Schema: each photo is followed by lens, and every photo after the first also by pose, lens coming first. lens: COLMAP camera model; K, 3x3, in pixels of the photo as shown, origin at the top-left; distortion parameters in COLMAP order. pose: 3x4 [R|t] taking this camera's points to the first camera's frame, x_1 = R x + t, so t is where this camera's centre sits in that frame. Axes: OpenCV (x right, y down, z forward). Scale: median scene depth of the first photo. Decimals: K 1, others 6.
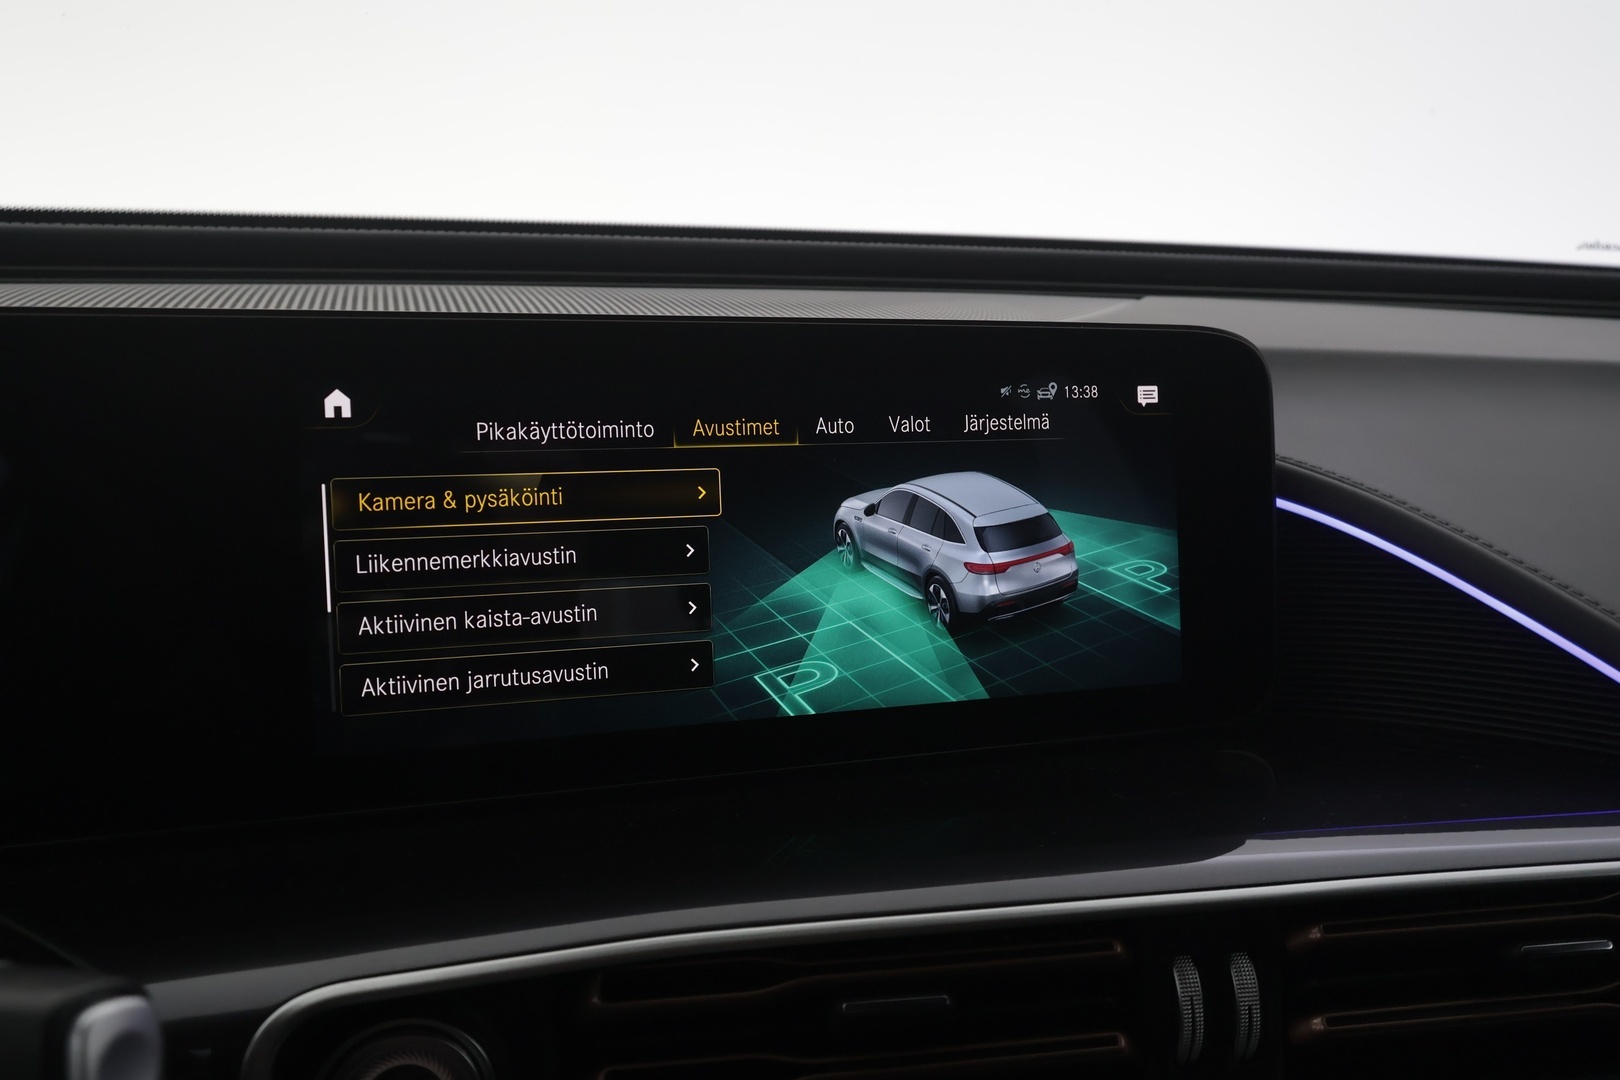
lens RADIAL K [[1269.6, 0, 804.8], [0, 1269.6, 544.2], [0, 0, 1]] dist [0.004278, 0.001974]
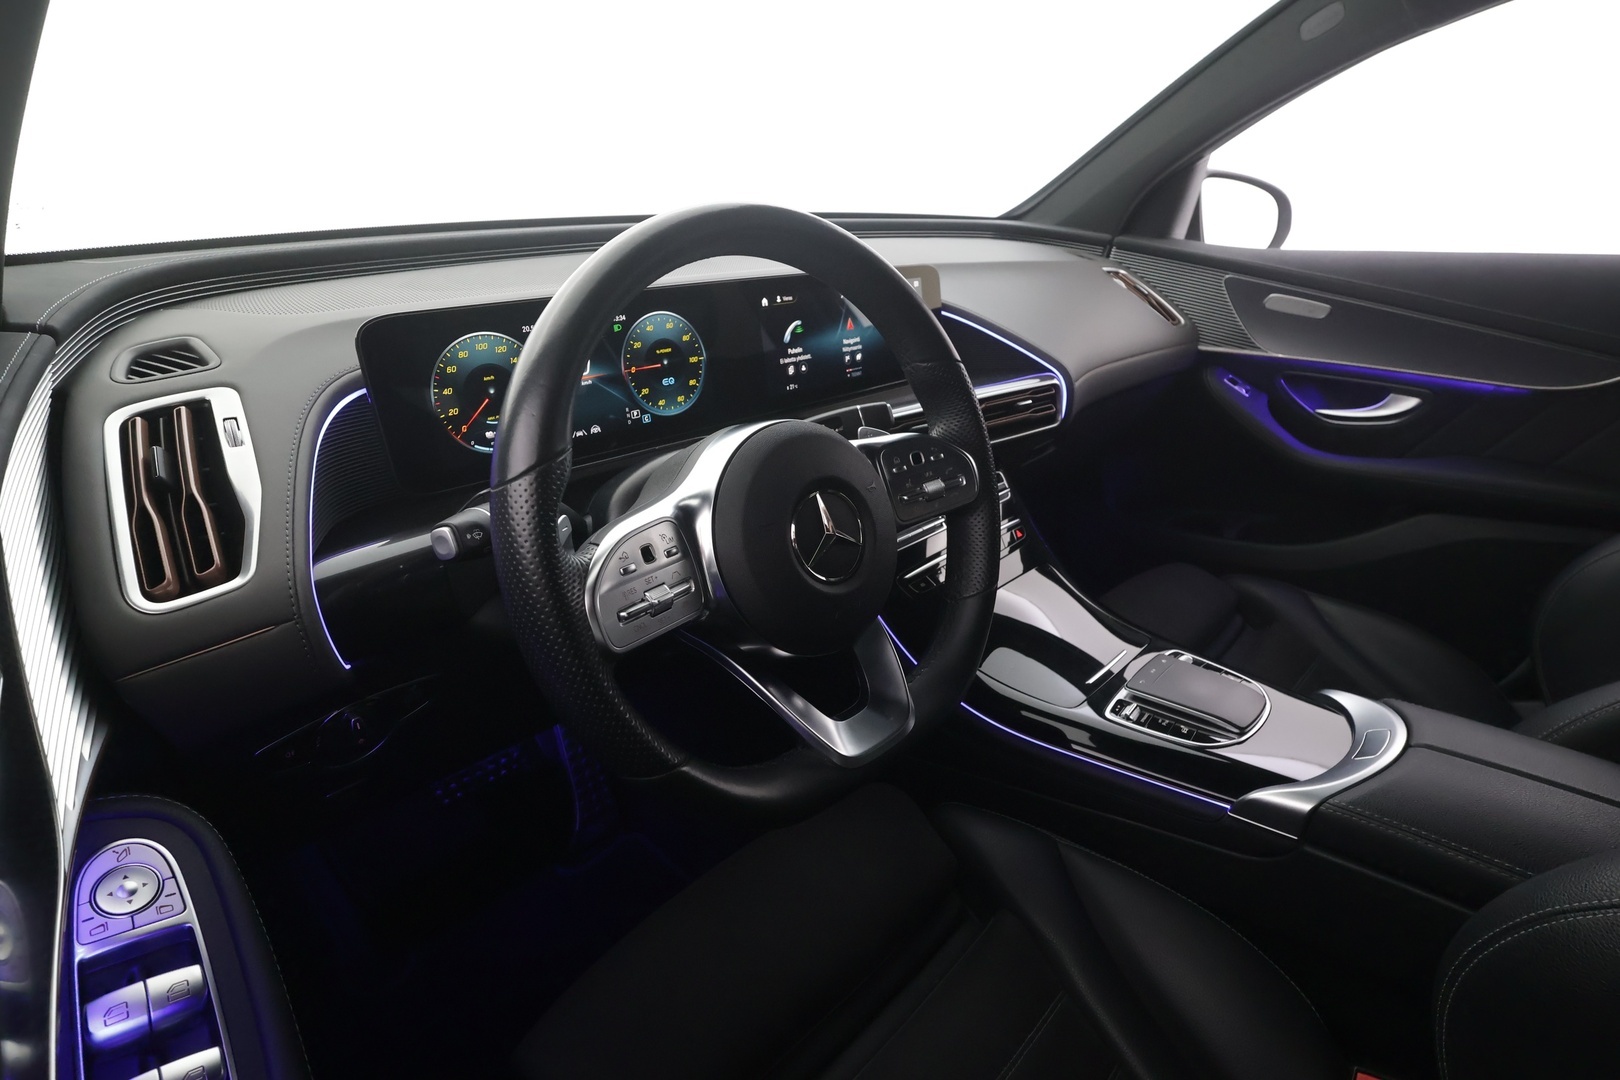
lens RADIAL K [[819.4, 0, 810.0], [0, 819.4, 540.0], [0, 0, 1]] dist [-0.006205, -0.000222]
pose [[0.882139, -0.190938, 0.430551, -1.521146], [0.087238, 0.964561, 0.249019, -0.024329], [-0.462840, -0.182109, 0.867534, -1.381760]]
